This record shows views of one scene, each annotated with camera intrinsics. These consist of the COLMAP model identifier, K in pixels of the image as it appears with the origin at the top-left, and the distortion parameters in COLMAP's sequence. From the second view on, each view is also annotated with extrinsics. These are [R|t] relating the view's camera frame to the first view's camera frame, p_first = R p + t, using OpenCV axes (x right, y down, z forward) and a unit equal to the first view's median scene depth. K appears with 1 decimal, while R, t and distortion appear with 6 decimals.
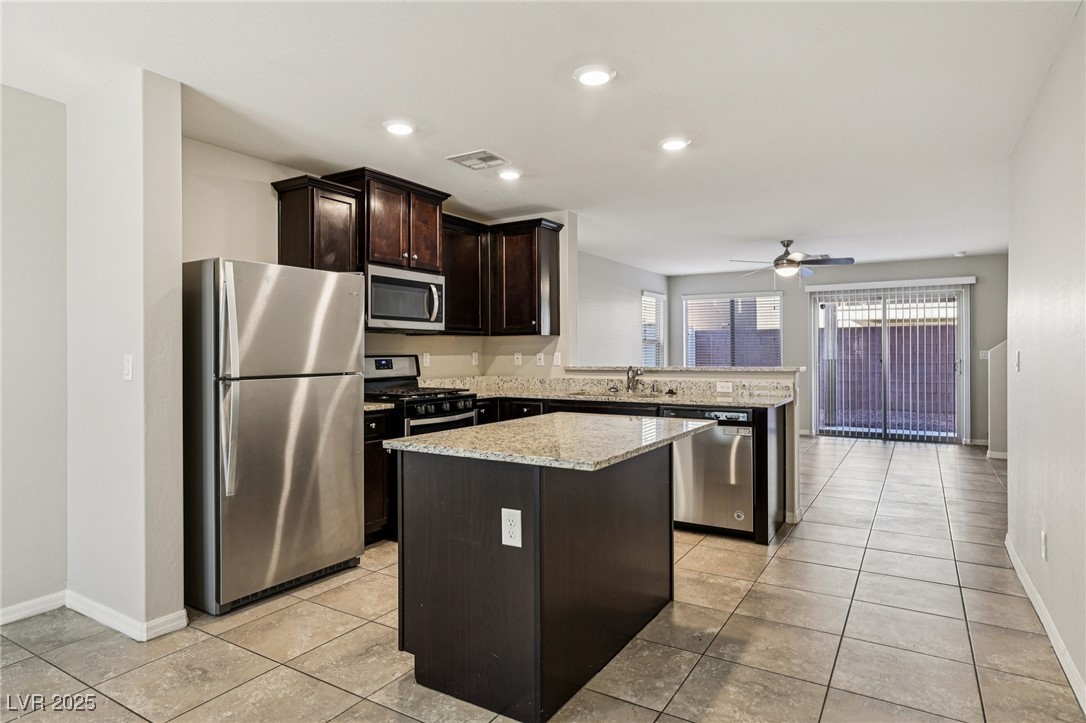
lens RADIAL K [[624.0, 0, 567.8], [0, 624.0, 355.5], [0, 0, 1]] dist [-0.035857, 0.027974]
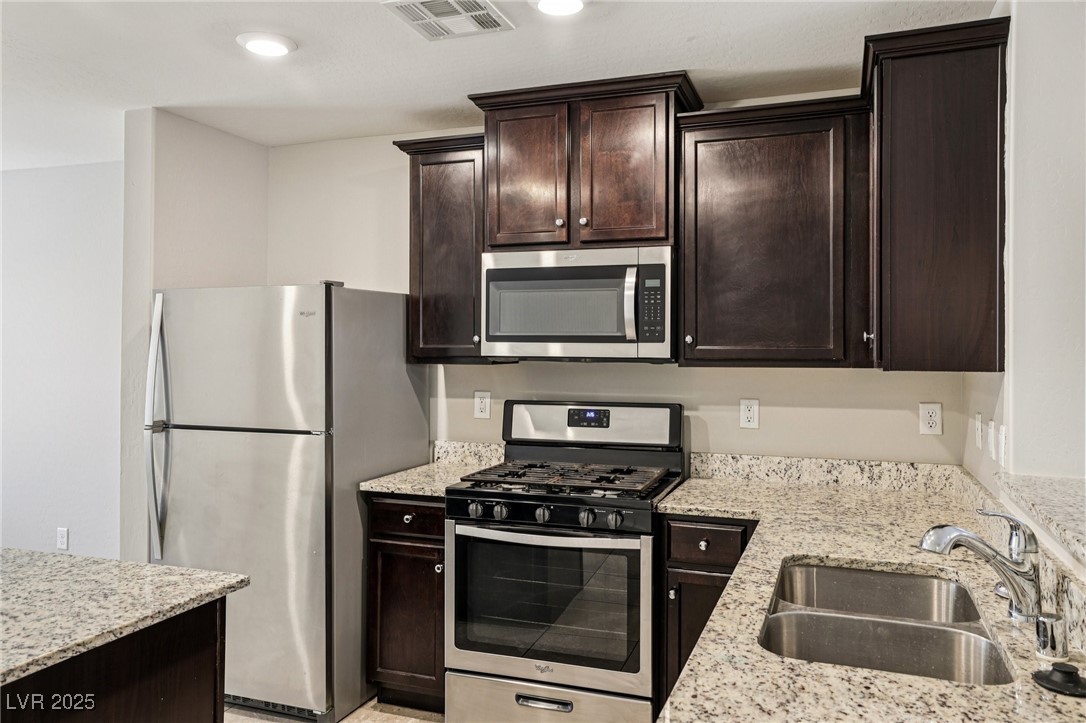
lens RADIAL K [[820.9, 0, 506.0], [0, 820.9, 347.2], [0, 0, 1]] dist [0.045018, 0.003044]
pose [[0.156116, 0.000892, -0.987738, 0.451984], [-0.010784, 0.999942, -0.000801, -0.051359], [0.987680, 0.010777, 0.156117, 0.851918]]
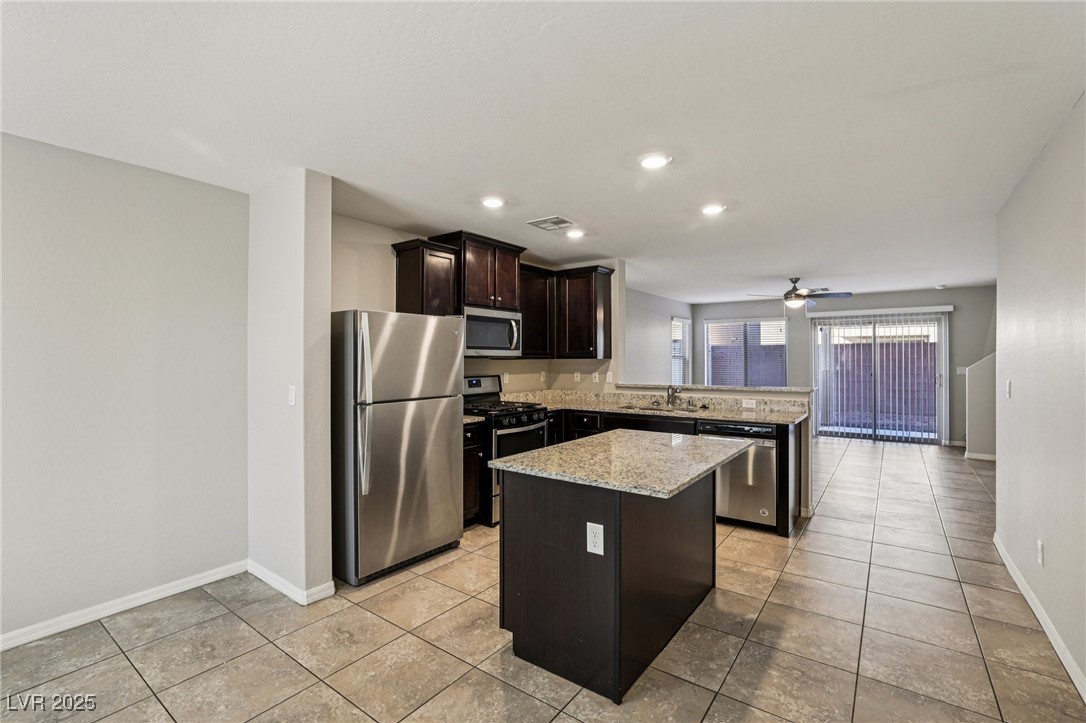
lens RADIAL K [[491.9, 0, 561.3], [0, 491.9, 356.9], [0, 0, 1]] dist [-0.053230, 0.017927]
pose [[0.996383, 0.002020, -0.084948, -0.036221], [-0.002609, 0.999973, -0.006823, -0.035307], [0.084932, 0.007020, 0.996362, 0.016696]]
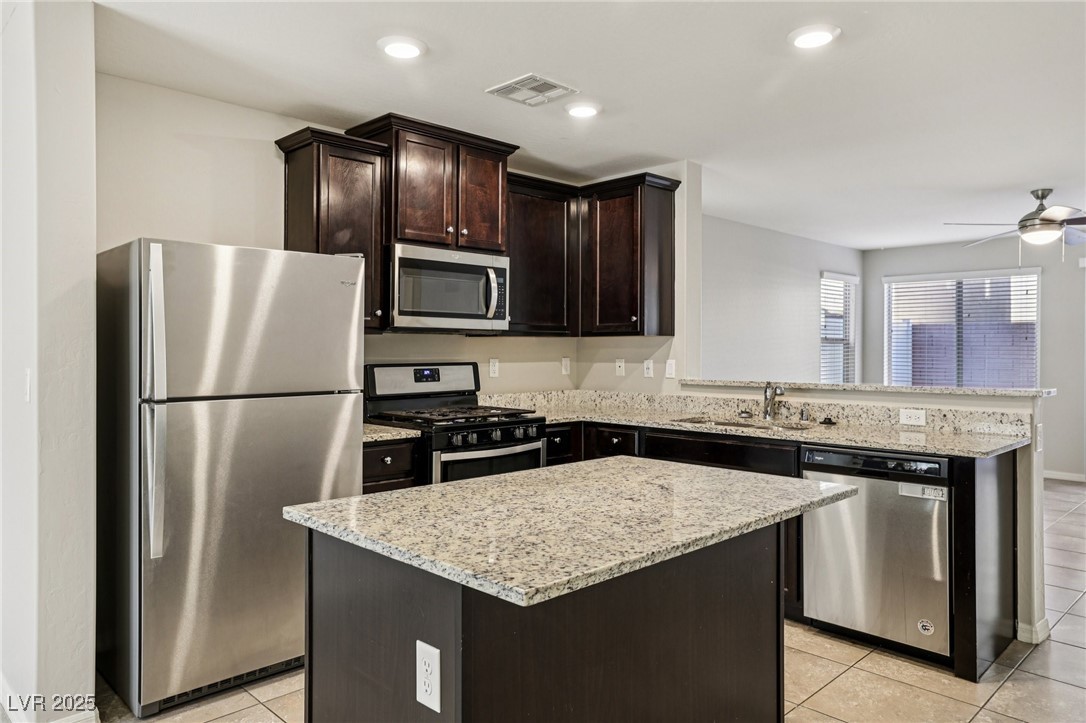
lens RADIAL K [[750.1, 0, 569.4], [0, 750.1, 359.6], [0, 0, 1]] dist [-0.007125, 0.039642]
pose [[0.969691, 0.008290, -0.244193, 0.100913], [-0.006252, 0.999939, 0.009119, -0.014993], [0.244254, -0.007316, 0.969684, 0.164005]]
